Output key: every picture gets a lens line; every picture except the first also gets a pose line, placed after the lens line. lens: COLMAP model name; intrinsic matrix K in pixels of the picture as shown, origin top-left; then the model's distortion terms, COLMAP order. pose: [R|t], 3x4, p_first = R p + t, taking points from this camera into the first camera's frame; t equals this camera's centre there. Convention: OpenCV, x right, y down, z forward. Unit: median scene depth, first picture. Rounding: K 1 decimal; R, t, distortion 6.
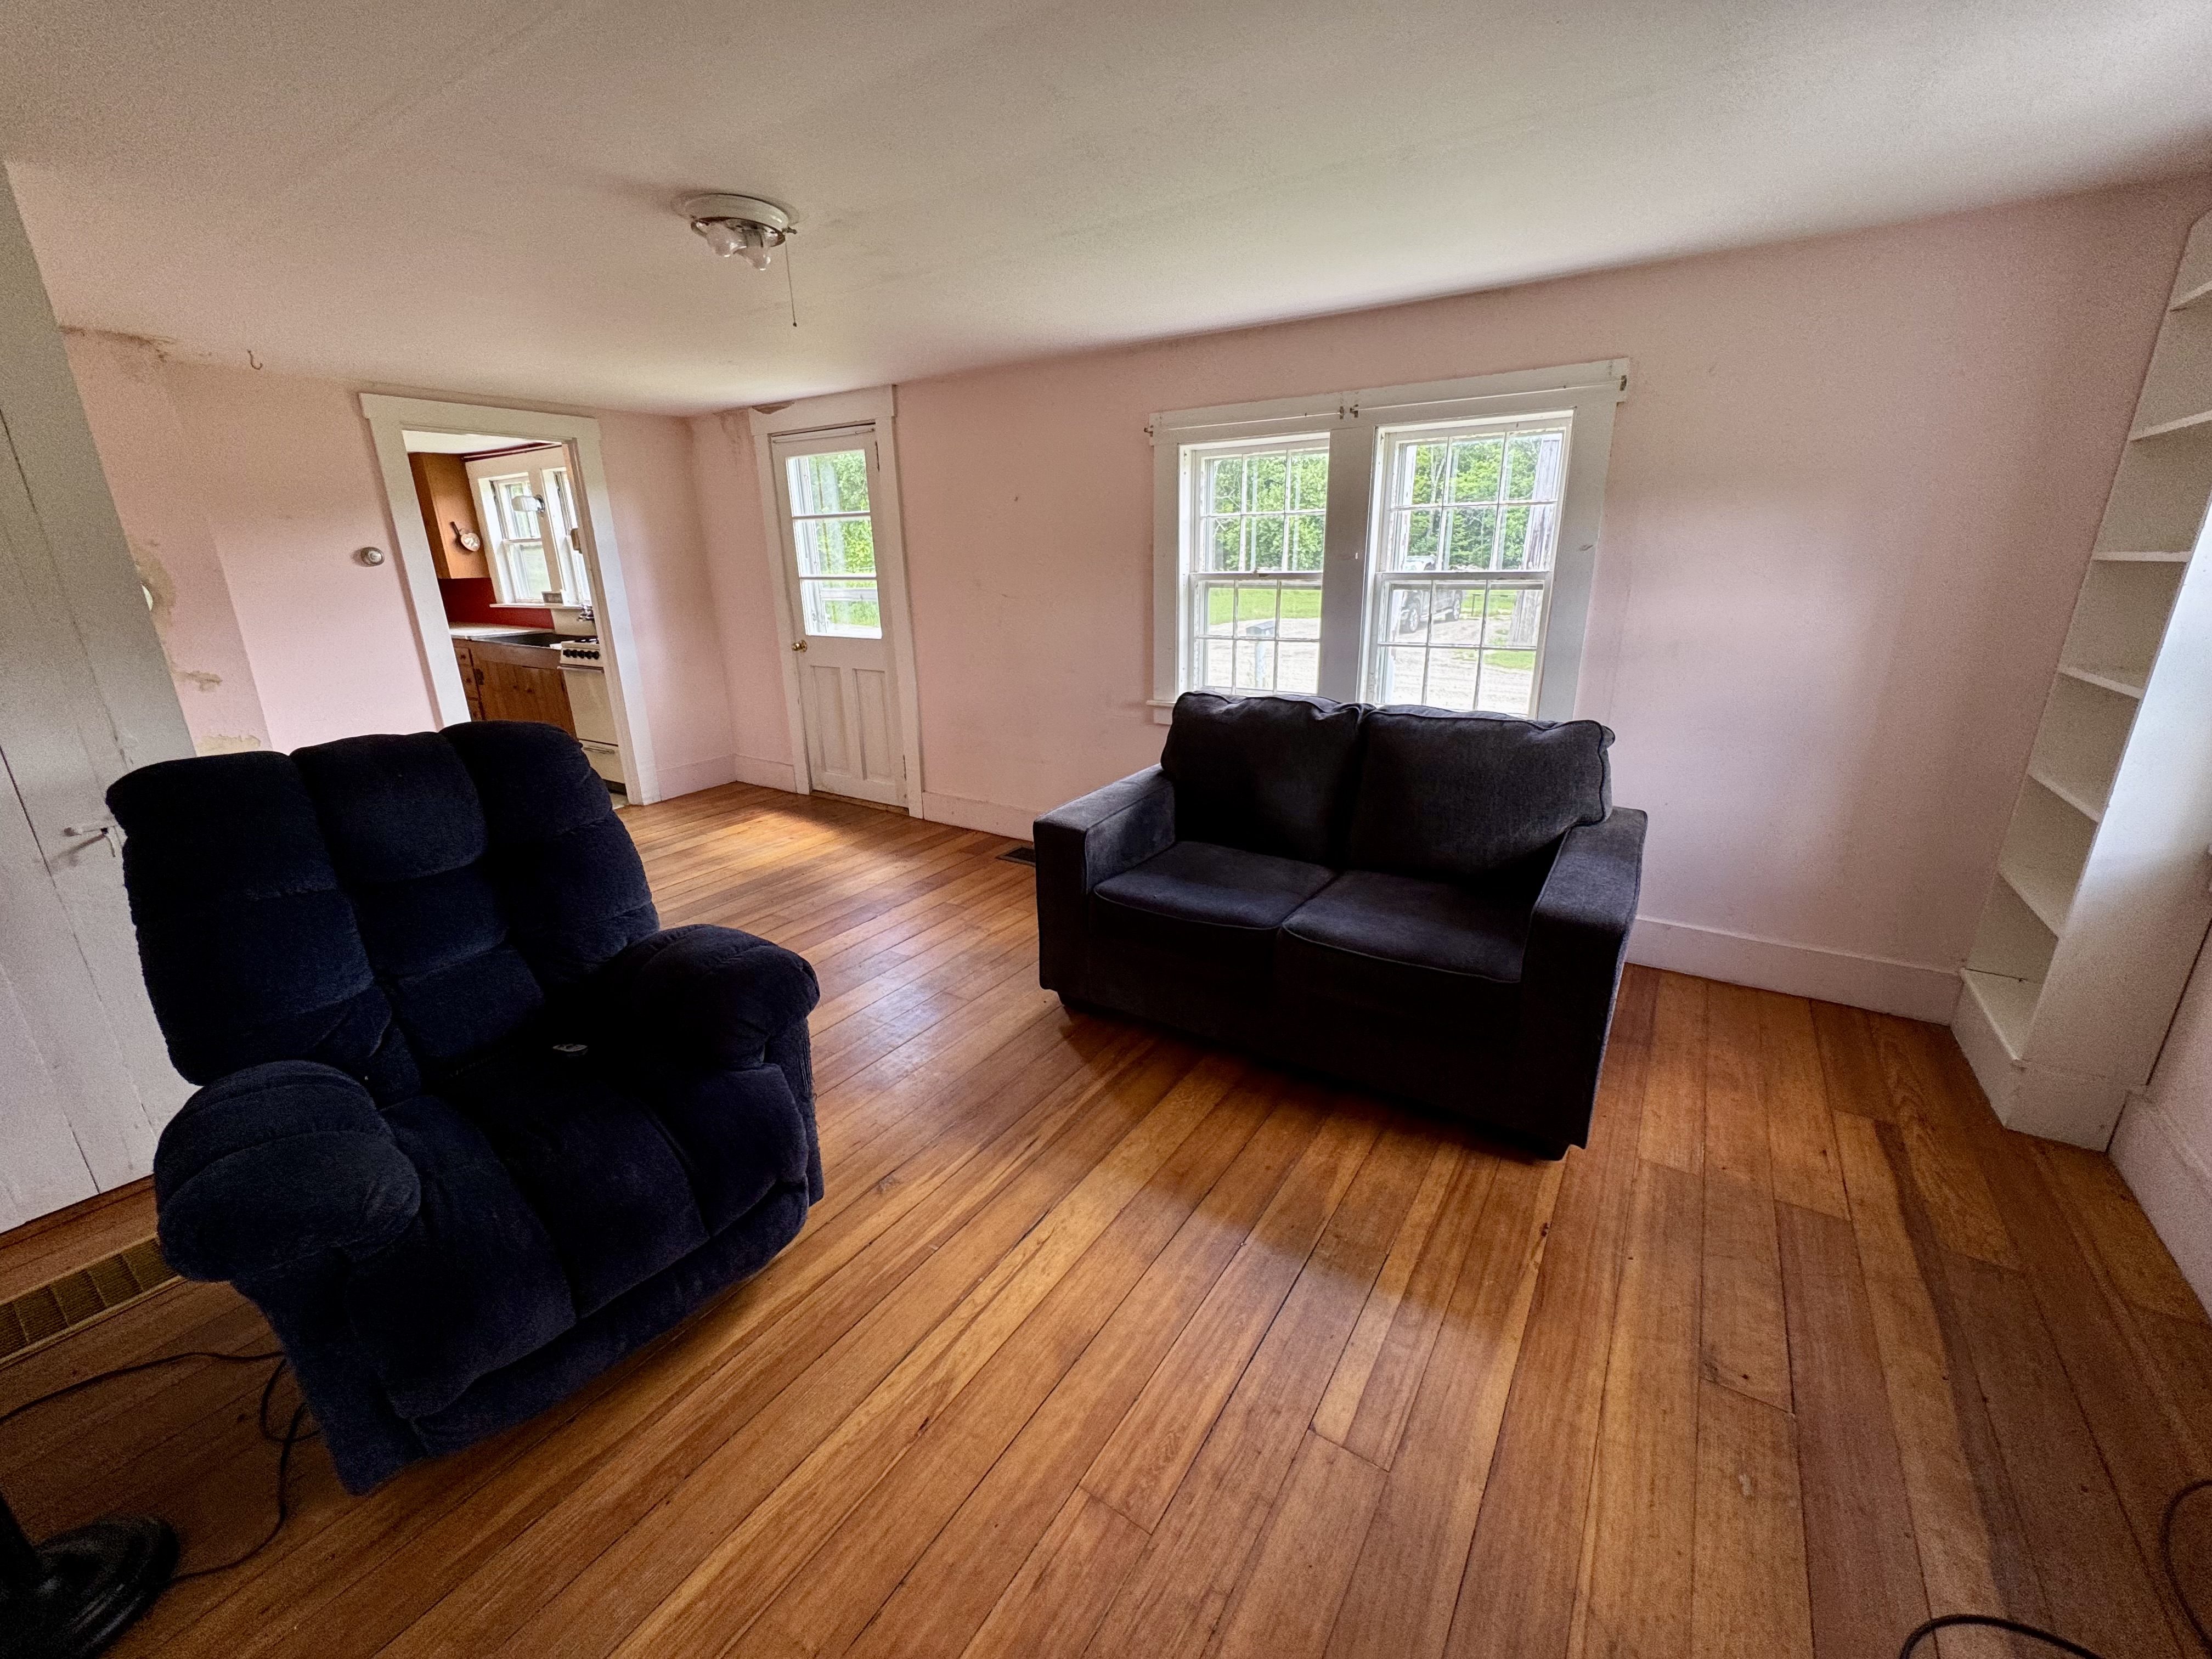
lens RADIAL K [[879.4, 0, 1106.0], [0, 879.4, 829.5], [0, 0, 1]] dist [-0.001722, 0.000033]
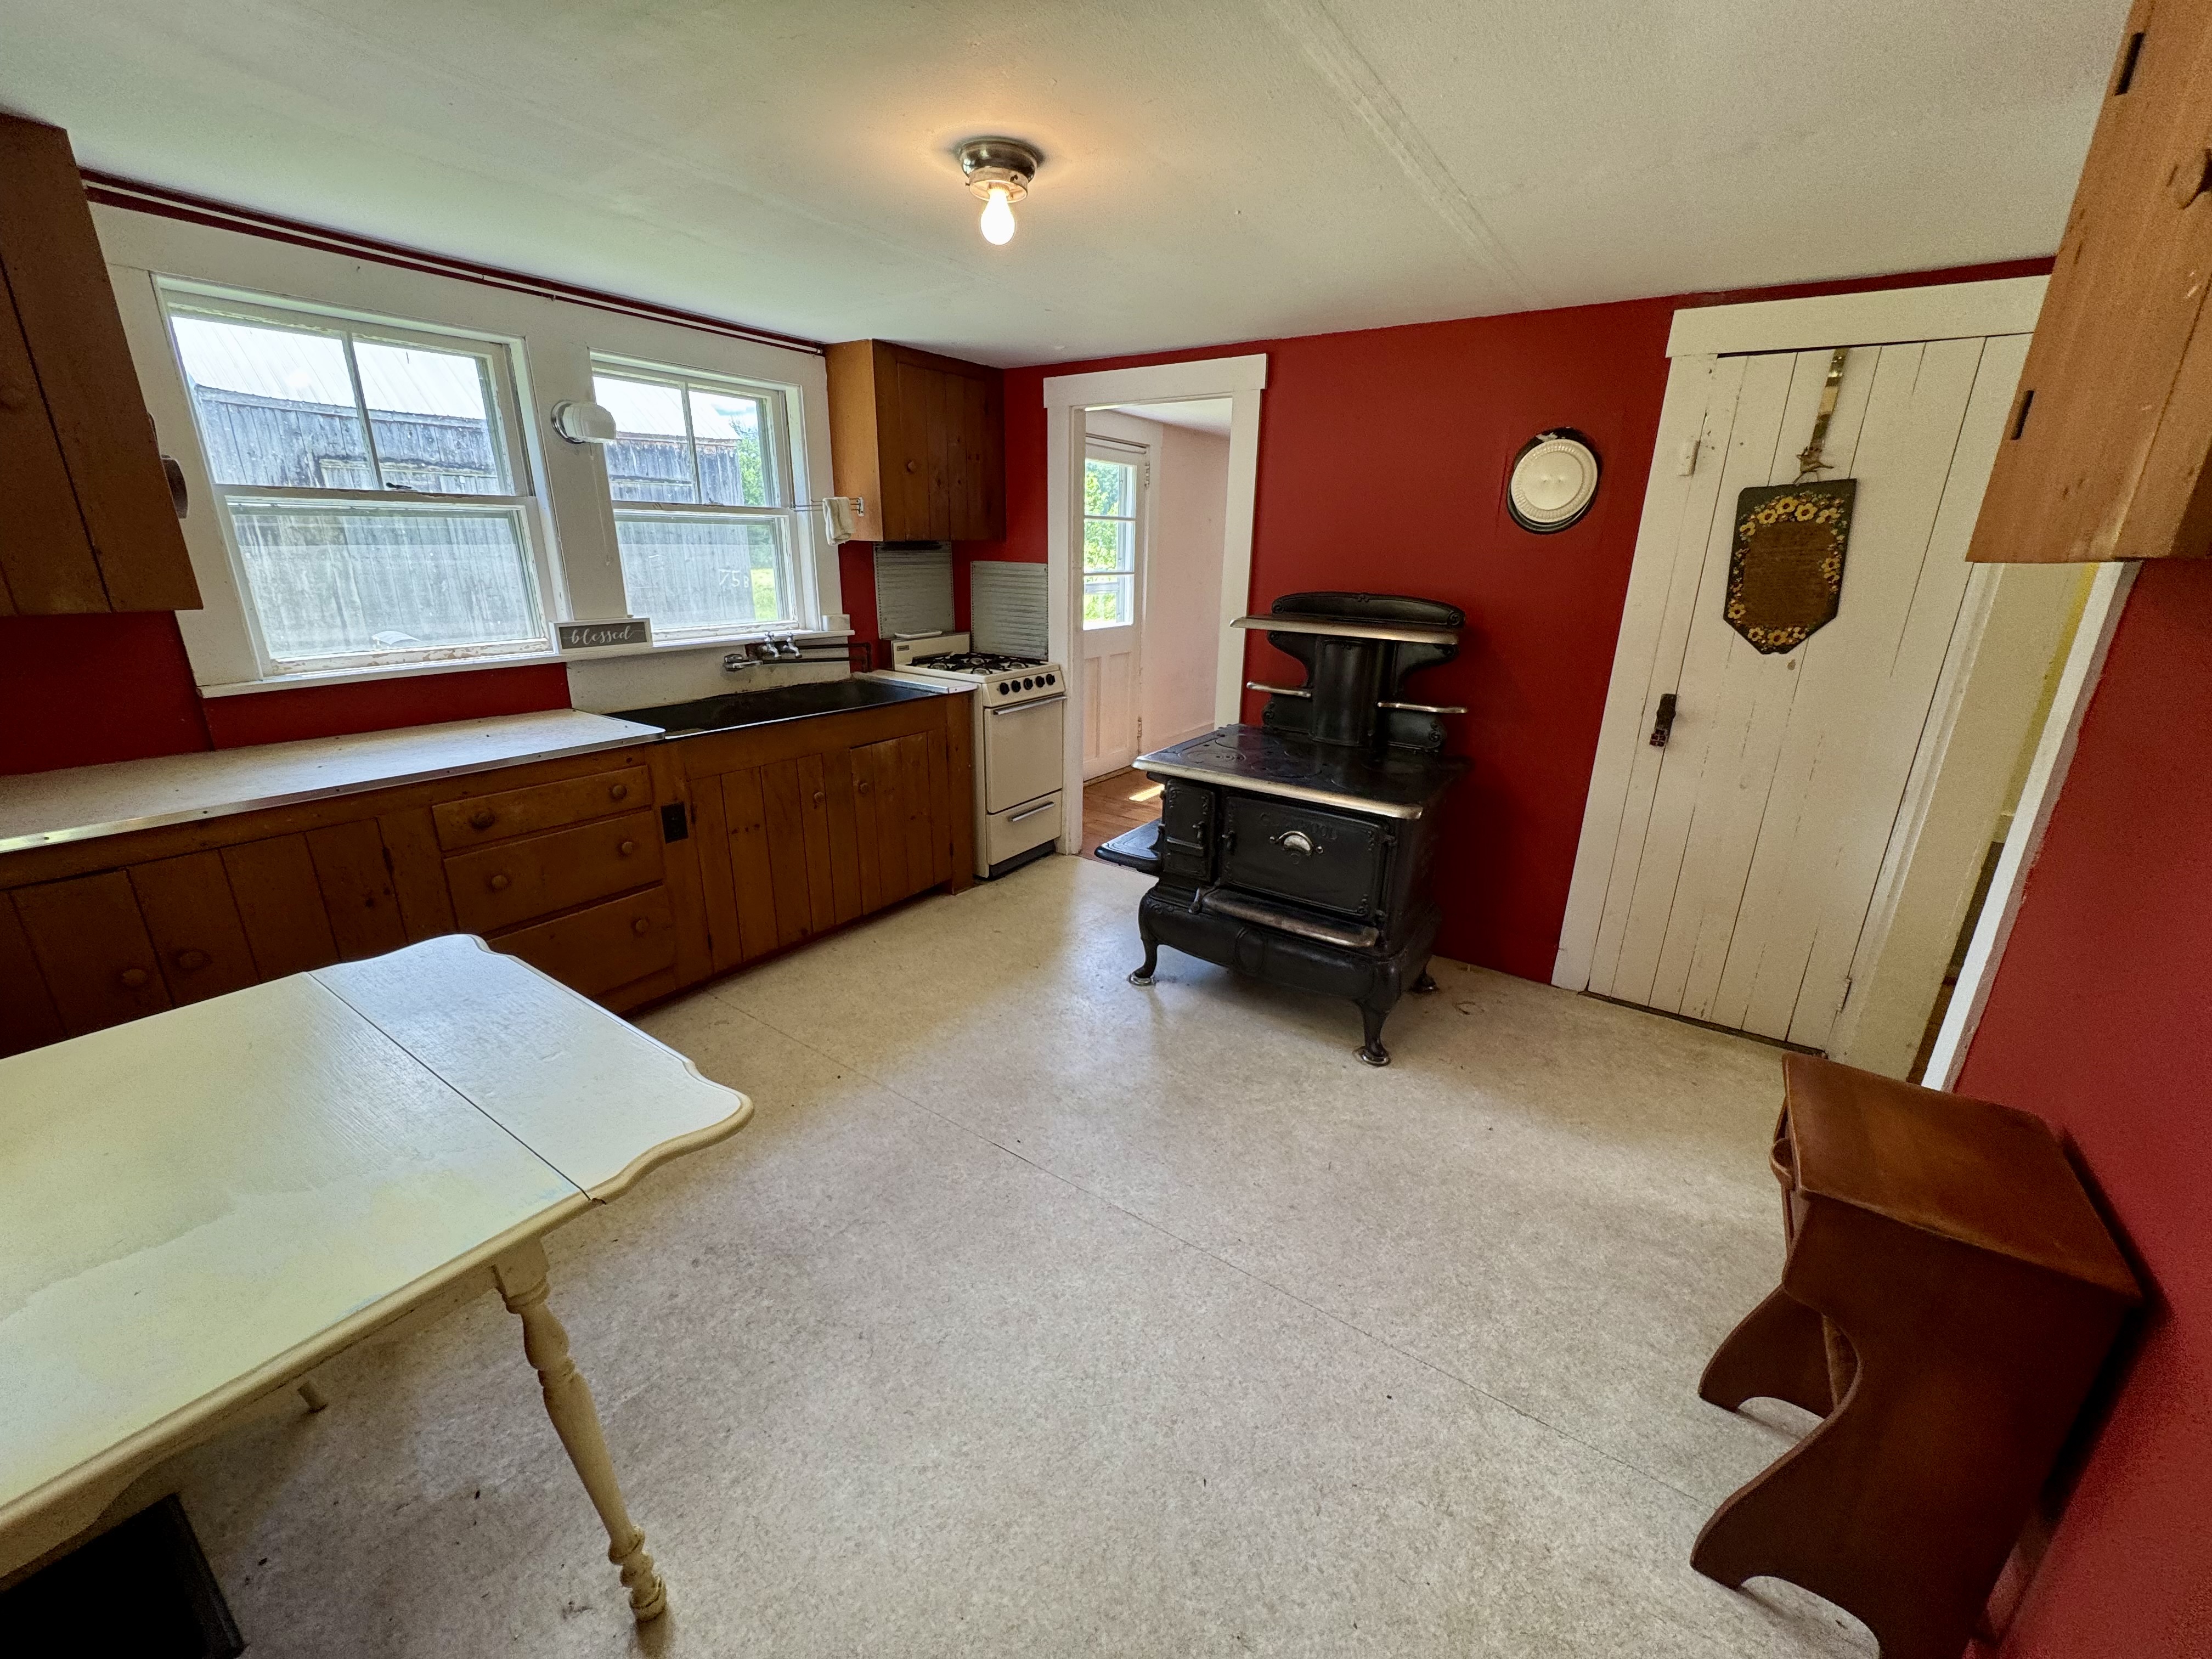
lens RADIAL K [[879.4, 0, 1106.0], [0, 879.4, 829.5], [0, 0, 1]] dist [-0.001722, 0.000033]
pose [[0.030875, -0.292069, 0.955899, -1.571994], [0.284616, 0.919332, 0.271703, -0.316444], [-0.958144, 0.263675, 0.111512, 1.041932]]
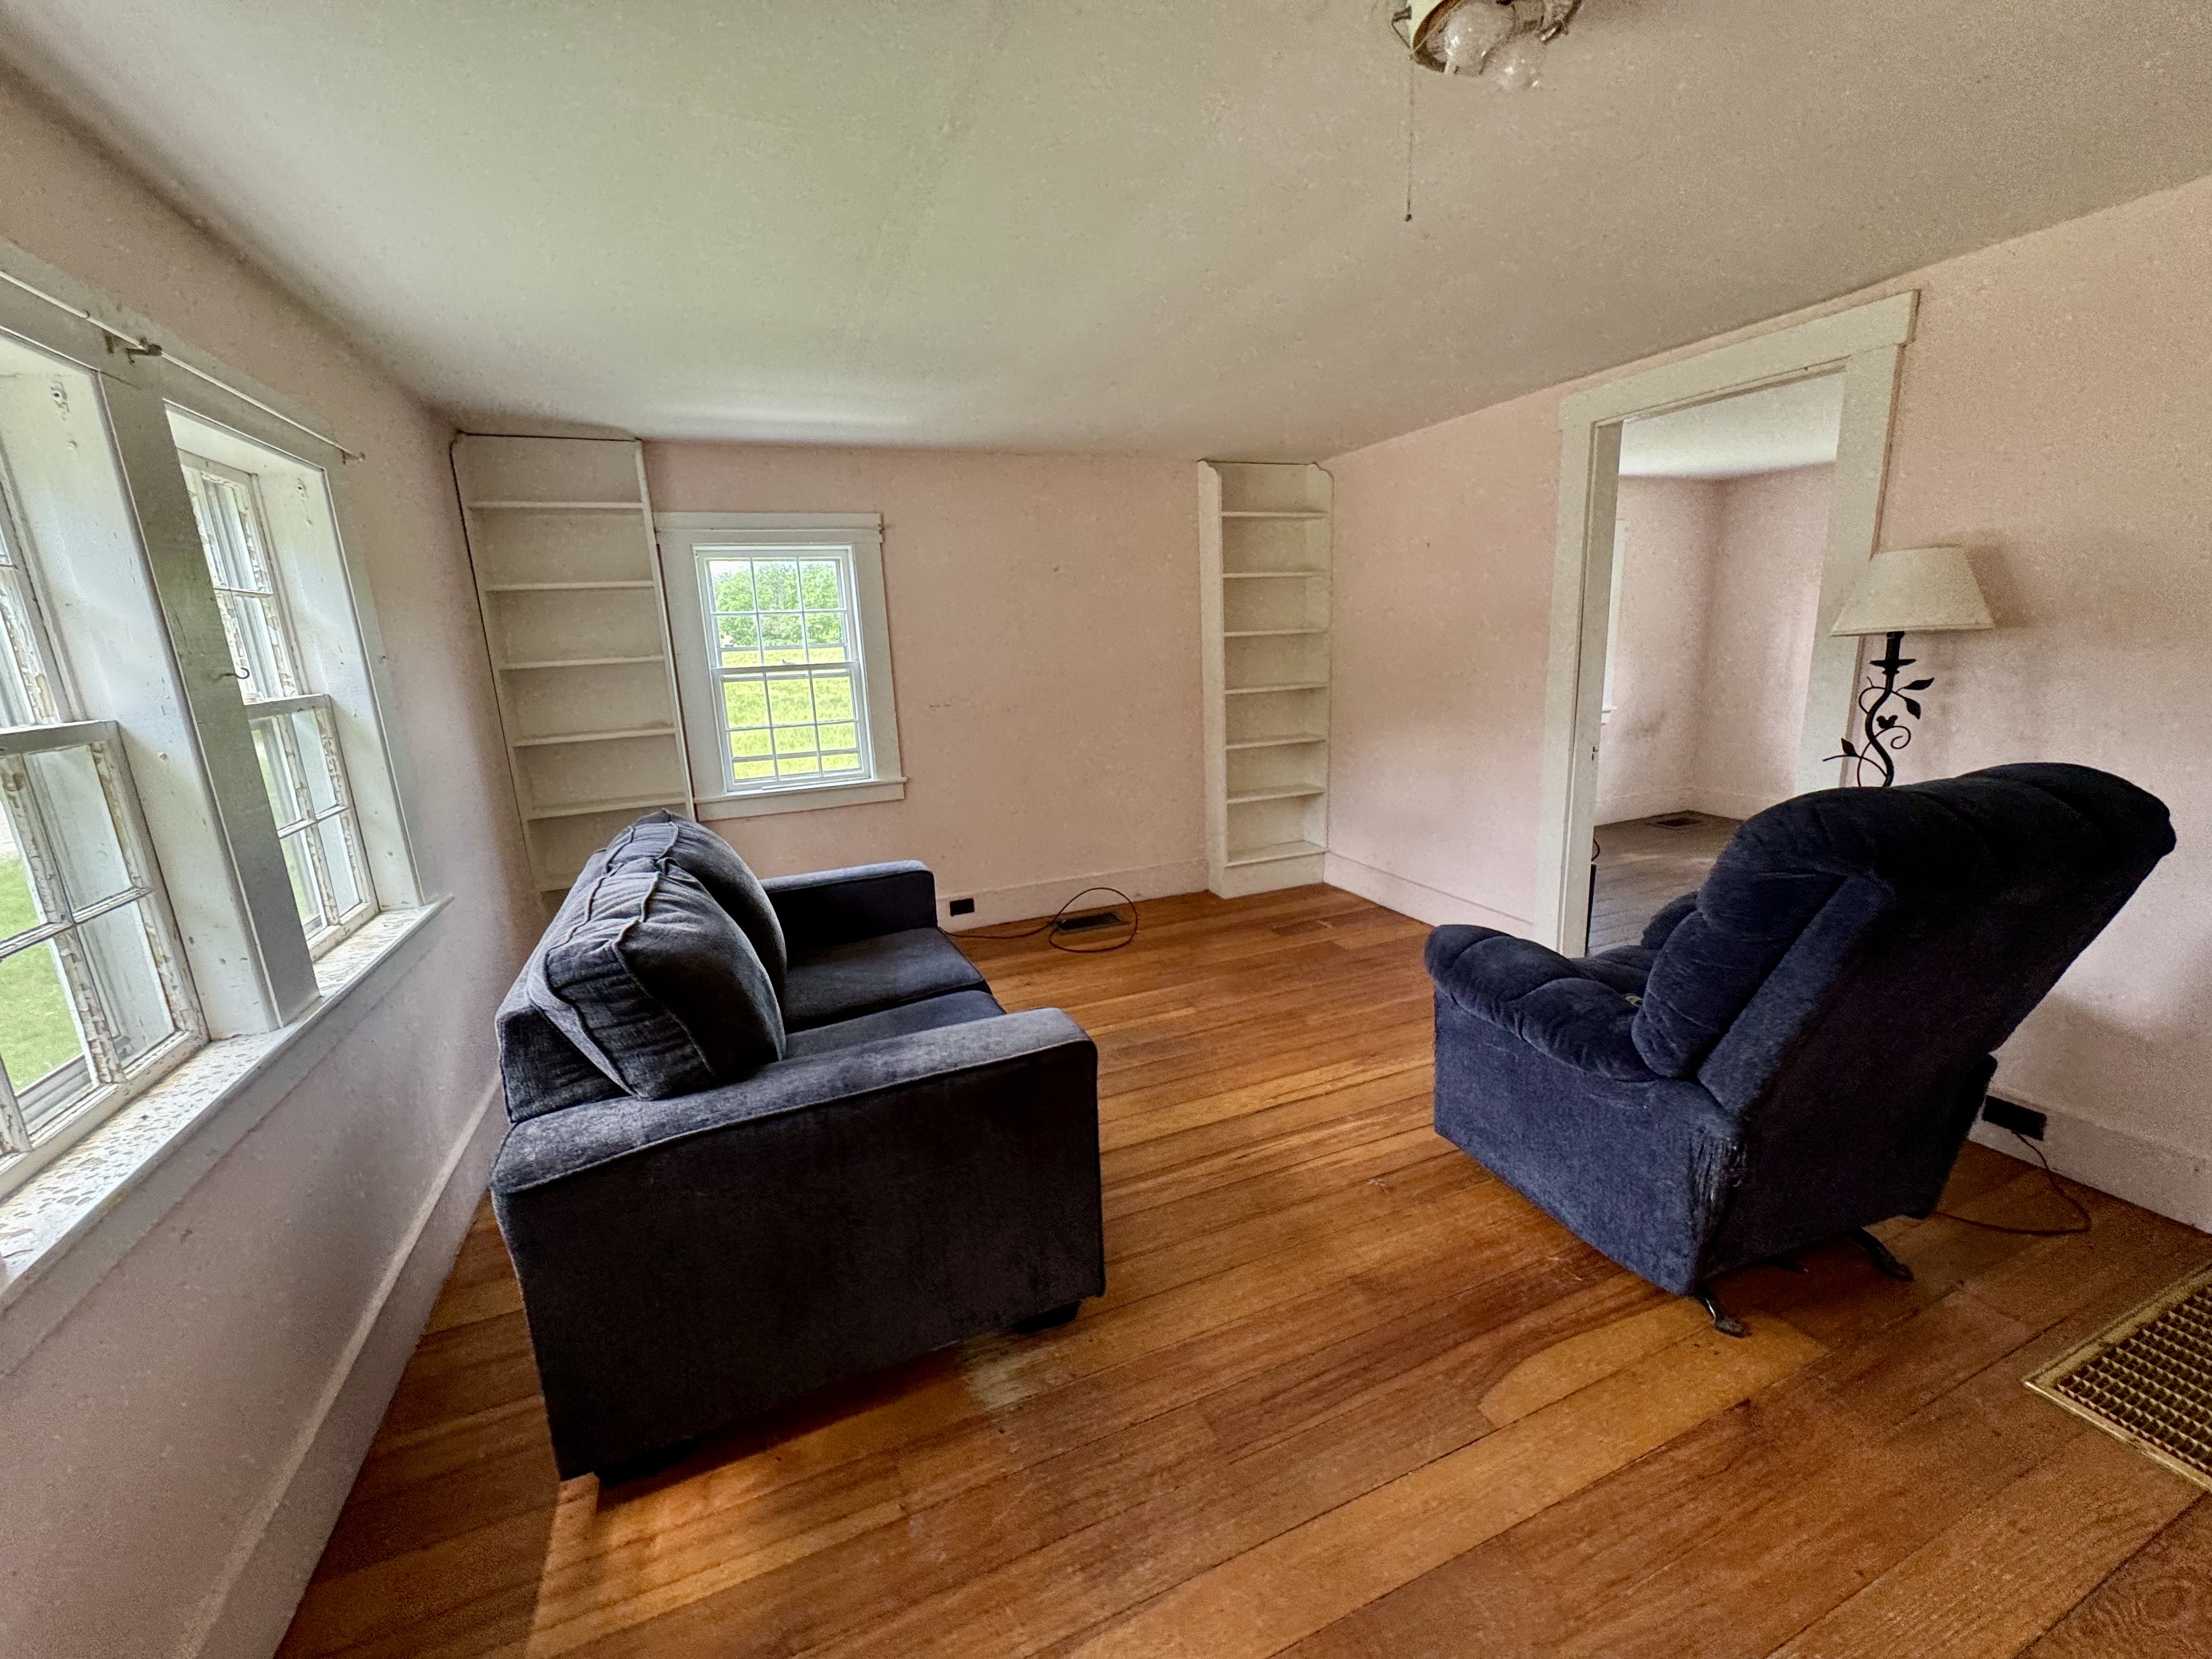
lens RADIAL K [[879.4, 0, 1106.0], [0, 879.4, 829.5], [0, 0, 1]] dist [-0.001722, 0.000033]
pose [[-0.827512, -0.069288, 0.557157, -0.258001], [0.223922, 0.869286, 0.440682, -0.247754], [-0.514862, 0.489429, -0.703830, 0.818922]]
